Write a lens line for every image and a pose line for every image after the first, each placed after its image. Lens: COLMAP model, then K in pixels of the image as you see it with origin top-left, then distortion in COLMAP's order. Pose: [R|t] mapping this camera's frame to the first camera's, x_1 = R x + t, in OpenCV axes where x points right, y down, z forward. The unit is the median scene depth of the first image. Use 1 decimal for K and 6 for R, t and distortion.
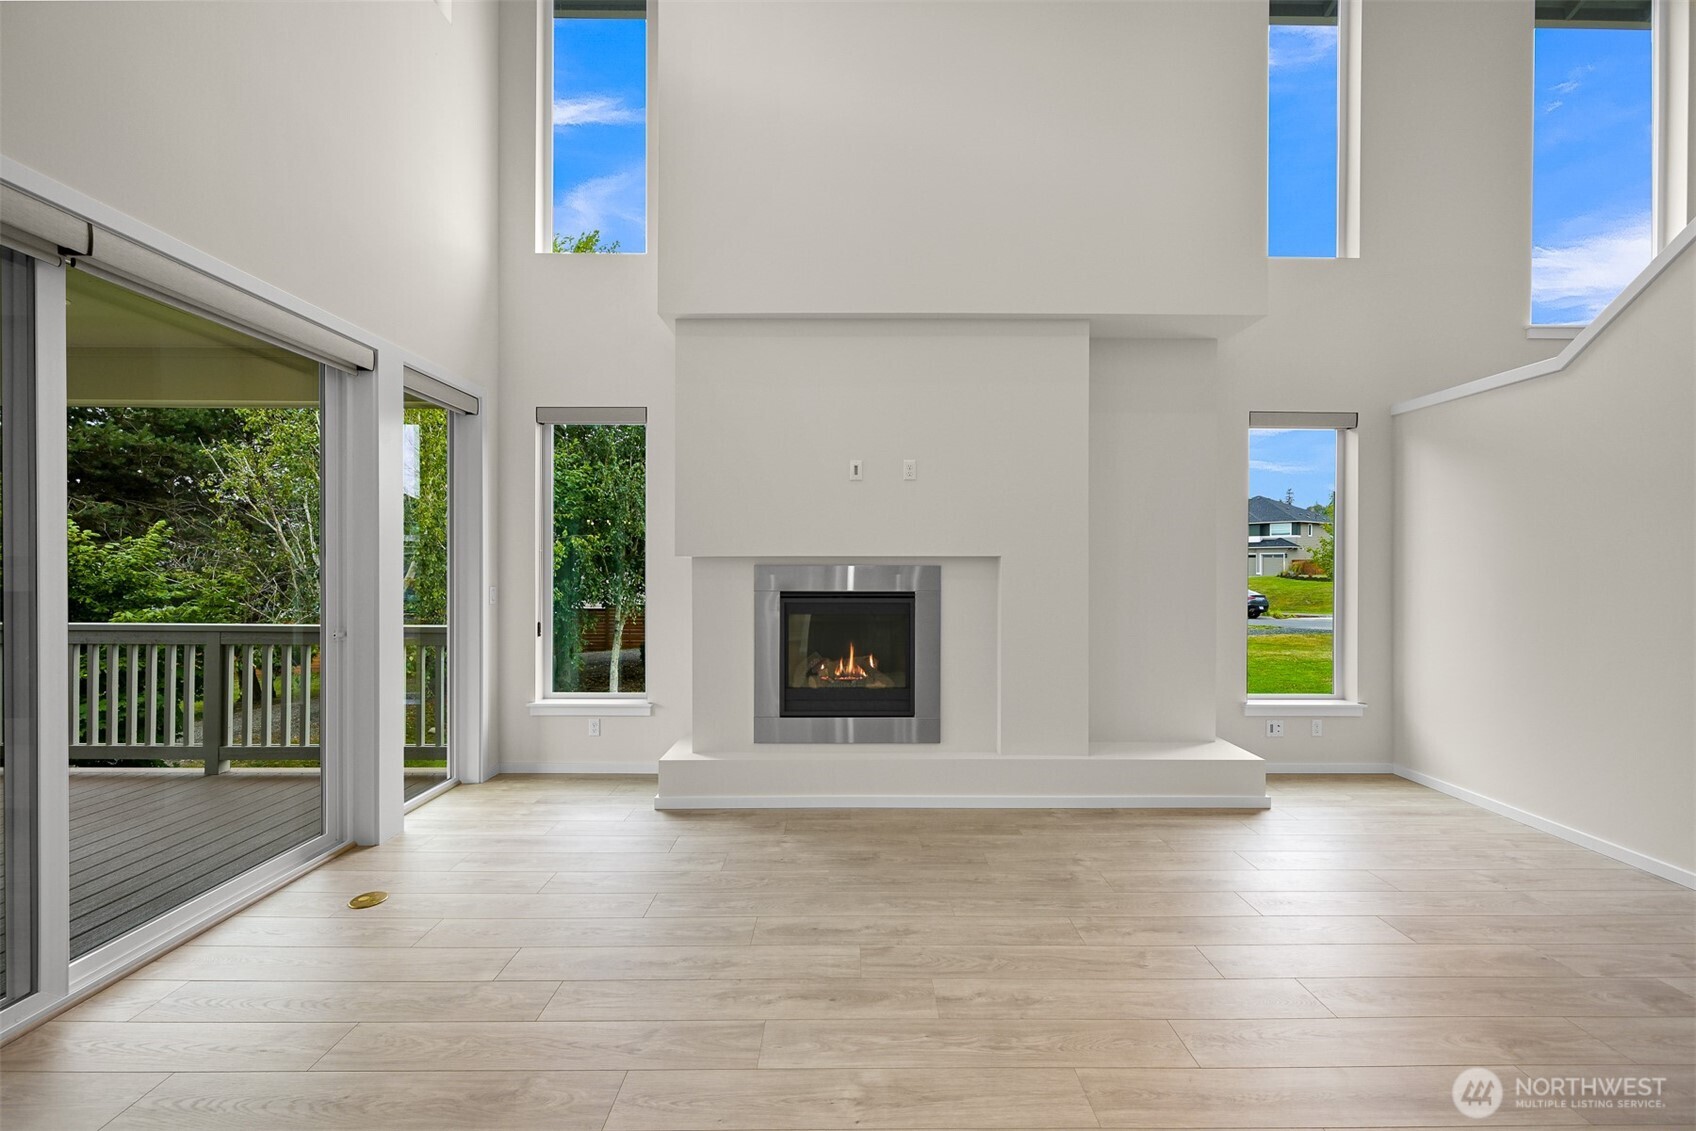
lens RADIAL K [[667.4, 0, 857.8], [0, 667.4, 564.3], [0, 0, 1]] dist [-0.004886, 0.001331]
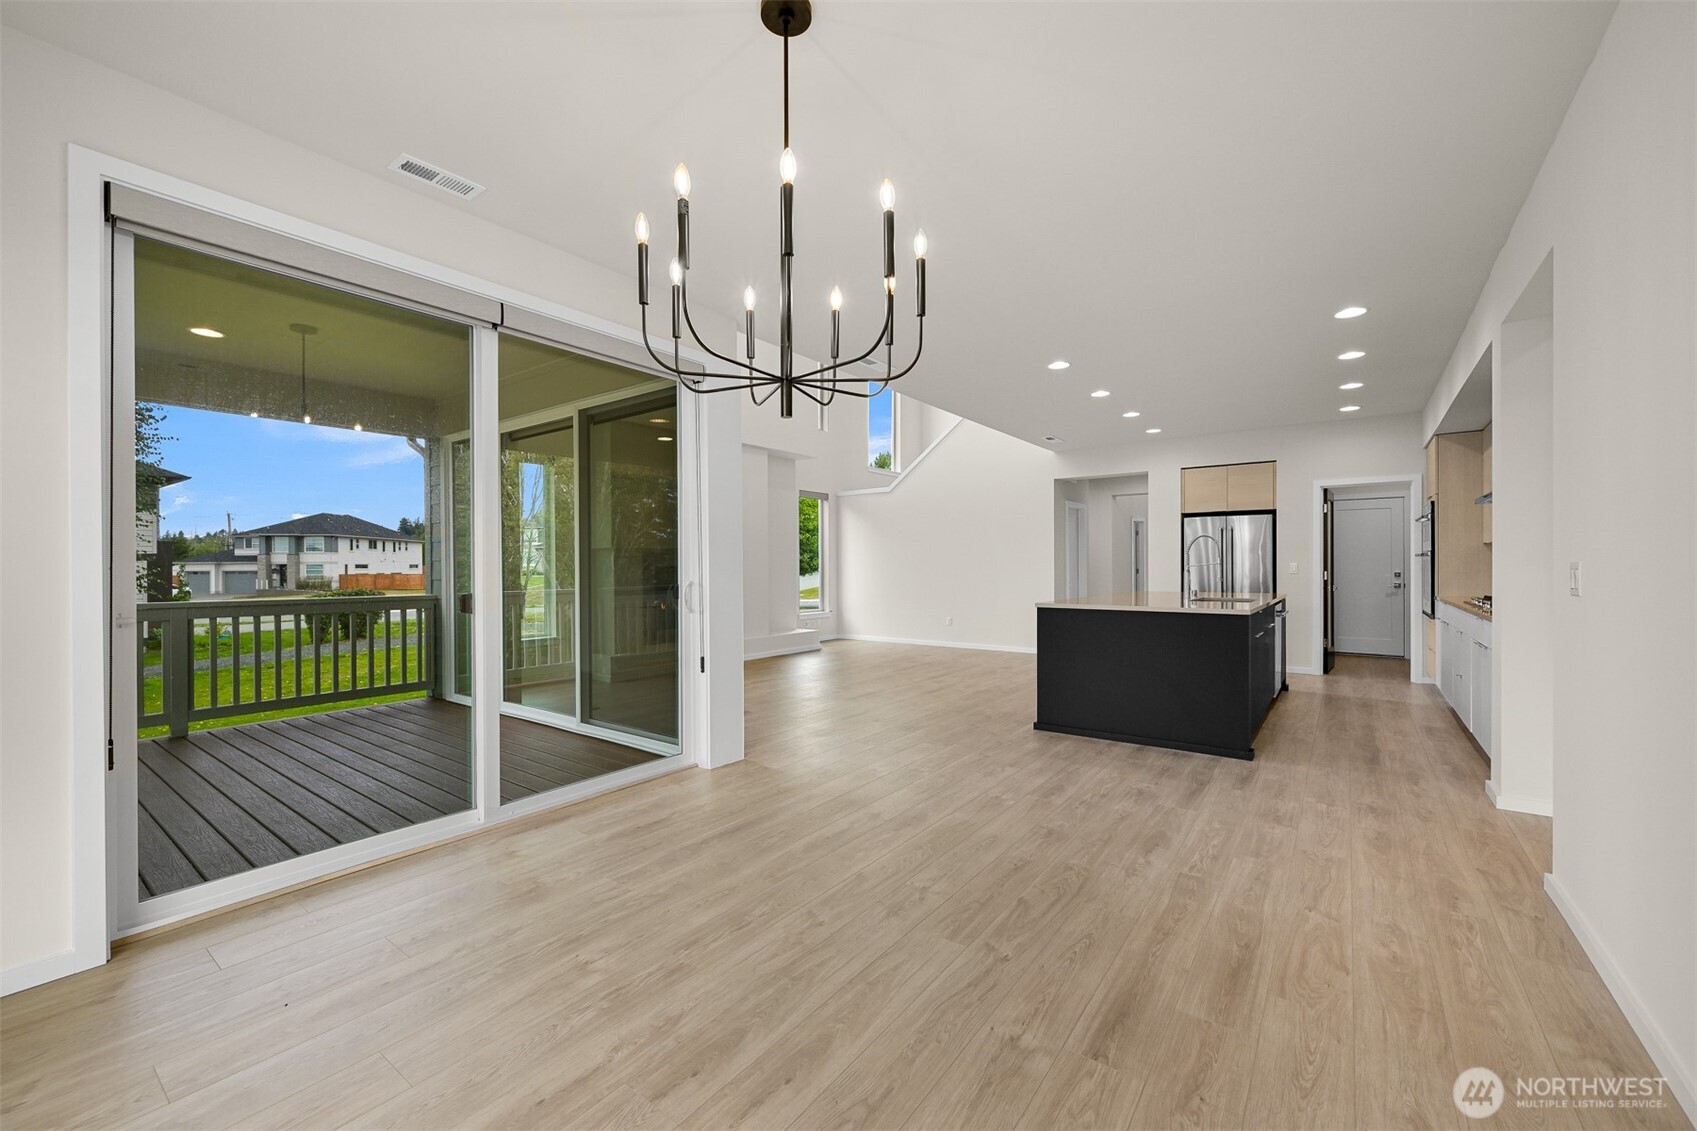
lens RADIAL K [[667.8, 0, 852.4], [0, 667.8, 567.3], [0, 0, 1]] dist [-0.004886, 0.001331]
pose [[0.602792, -0.006357, 0.797873, -1.318812], [0.008837, 0.999960, 0.001291, 0.045123], [-0.797849, 0.006273, 0.602825, -0.632163]]
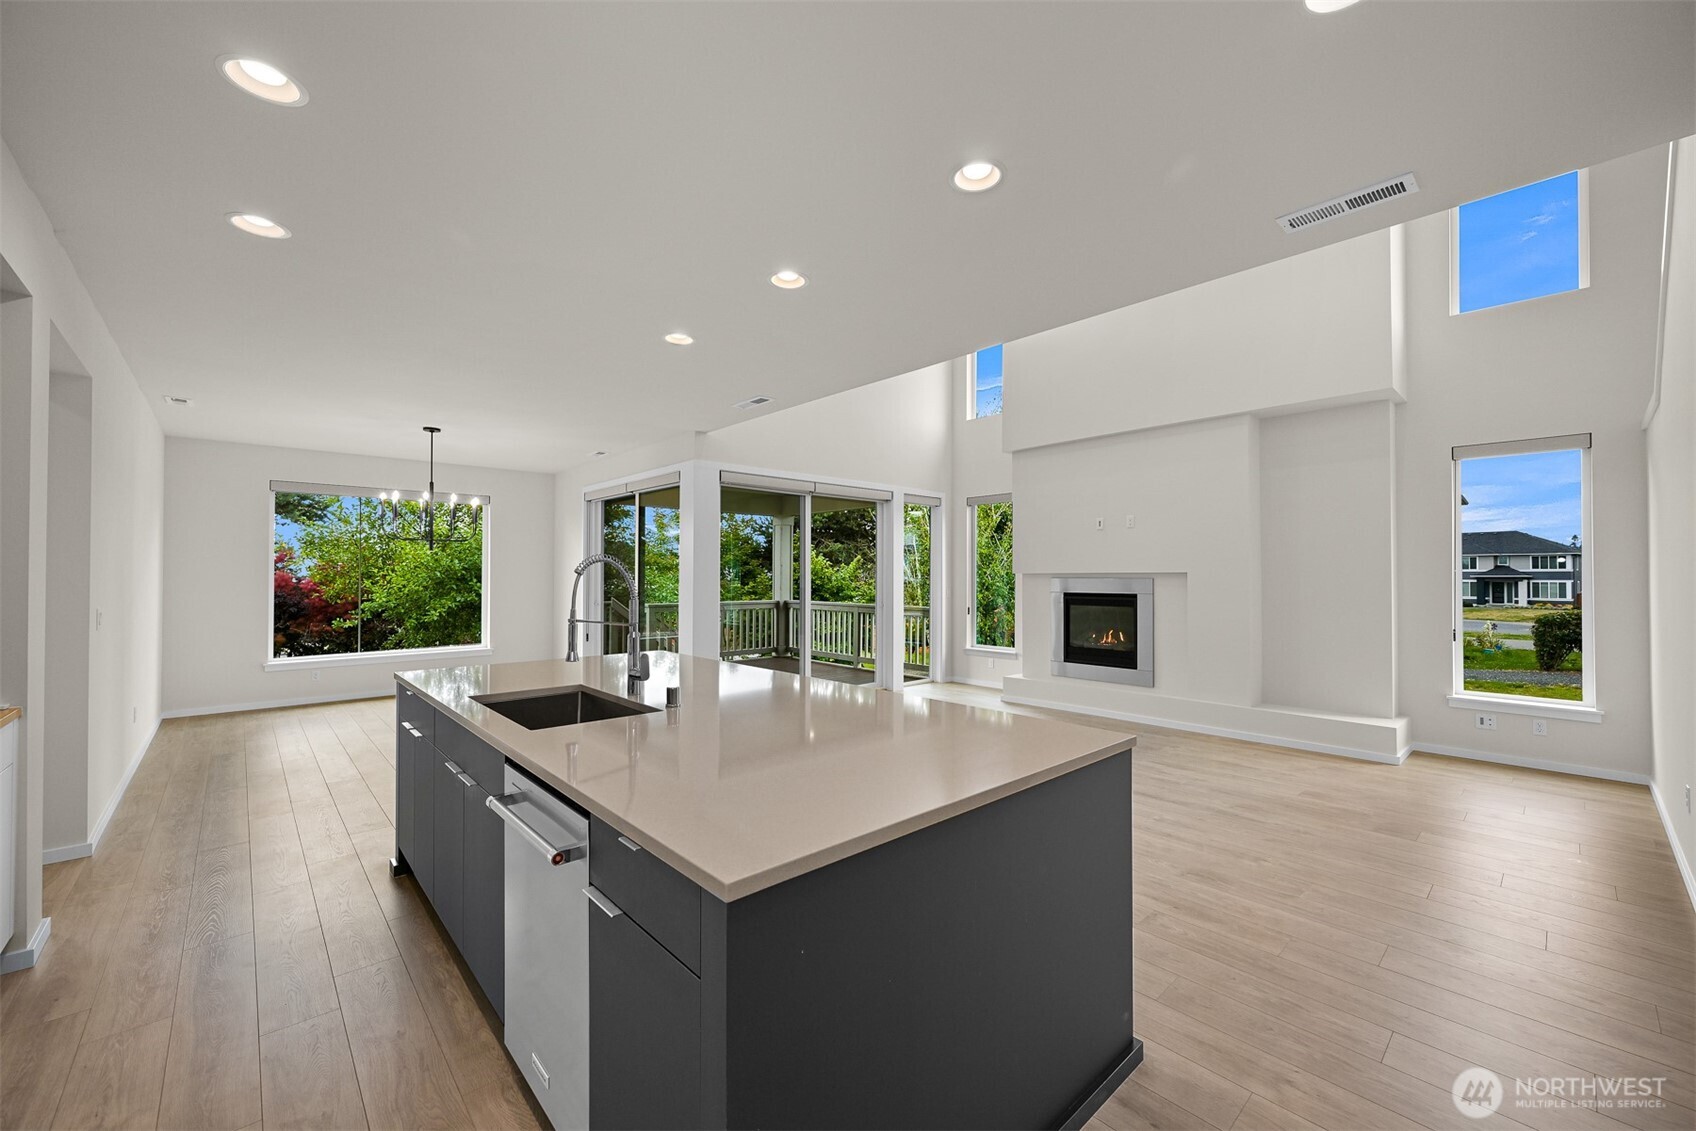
lens RADIAL K [[667.4, 0, 855.3], [0, 667.4, 562.0], [0, 0, 1]] dist [-0.004886, 0.001331]
pose [[0.673501, -0.017543, -0.738978, 0.837634], [-0.000920, 0.999698, -0.024571, 0.003420], [0.739186, 0.017228, 0.673281, -0.636012]]
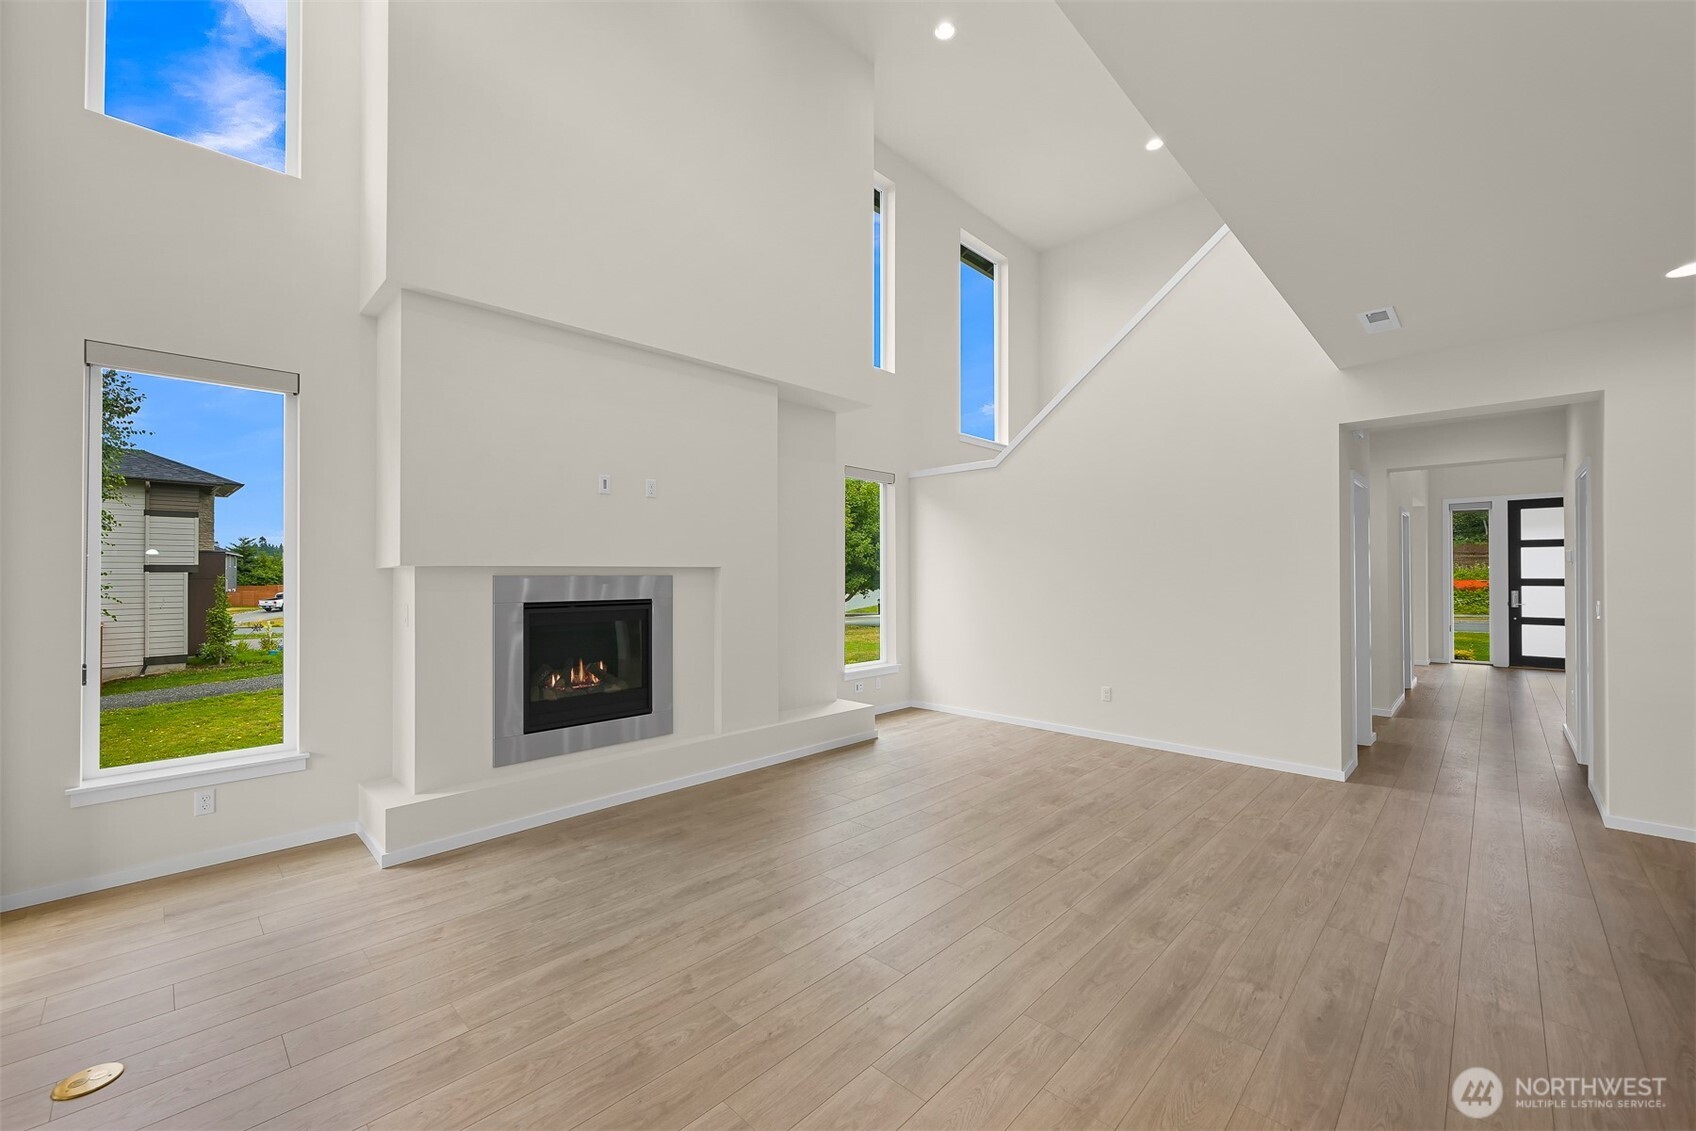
lens RADIAL K [[667.4, 0, 851.9], [0, 667.4, 574.9], [0, 0, 1]] dist [-0.004886, 0.001331]
pose [[0.700684, -0.004610, 0.713457, -0.466625], [0.005620, 0.999984, 0.000941, 0.001762], [-0.713449, 0.003350, 0.700699, -0.006673]]
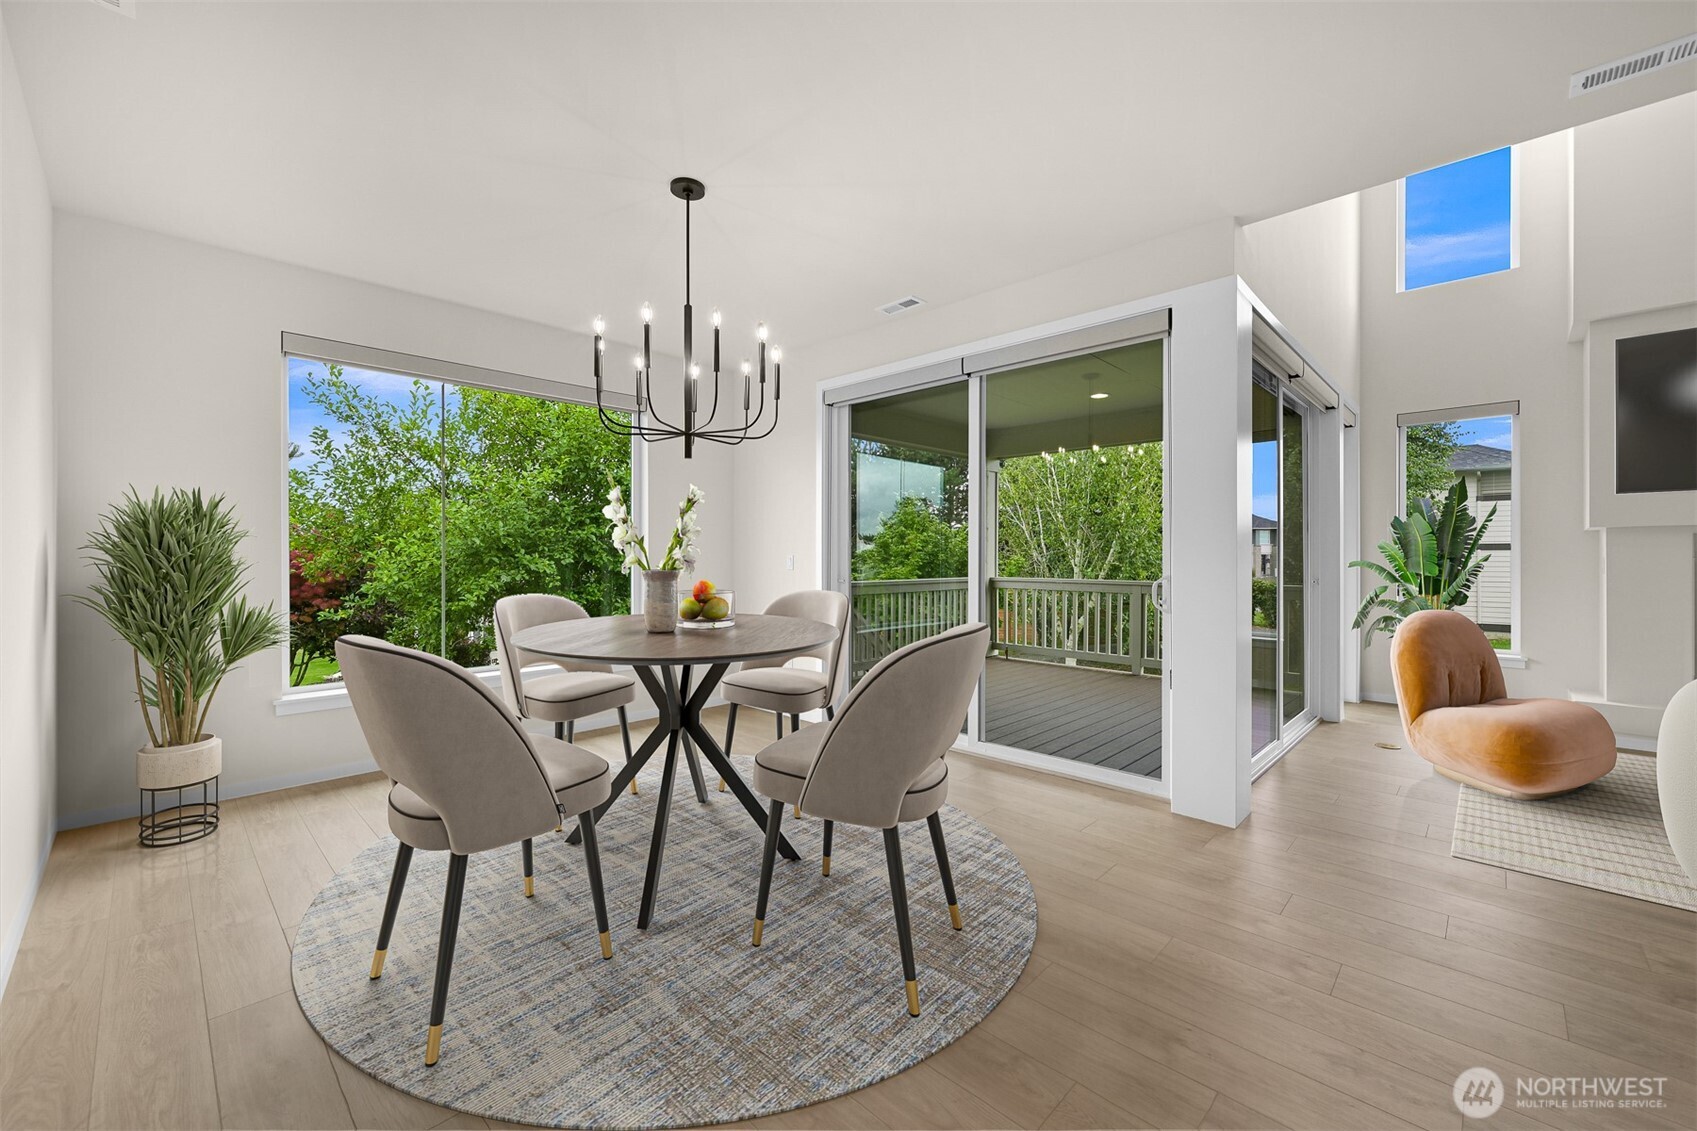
lens RADIAL K [[667.8, 0, 854.7], [0, 667.8, 558.6], [0, 0, 1]] dist [-0.004886, 0.001331]
pose [[0.708717, -0.002162, -0.705489, -0.355219], [-0.000213, 0.999995, -0.003278, 0.049447], [0.705493, 0.002473, 0.708713, -0.688510]]
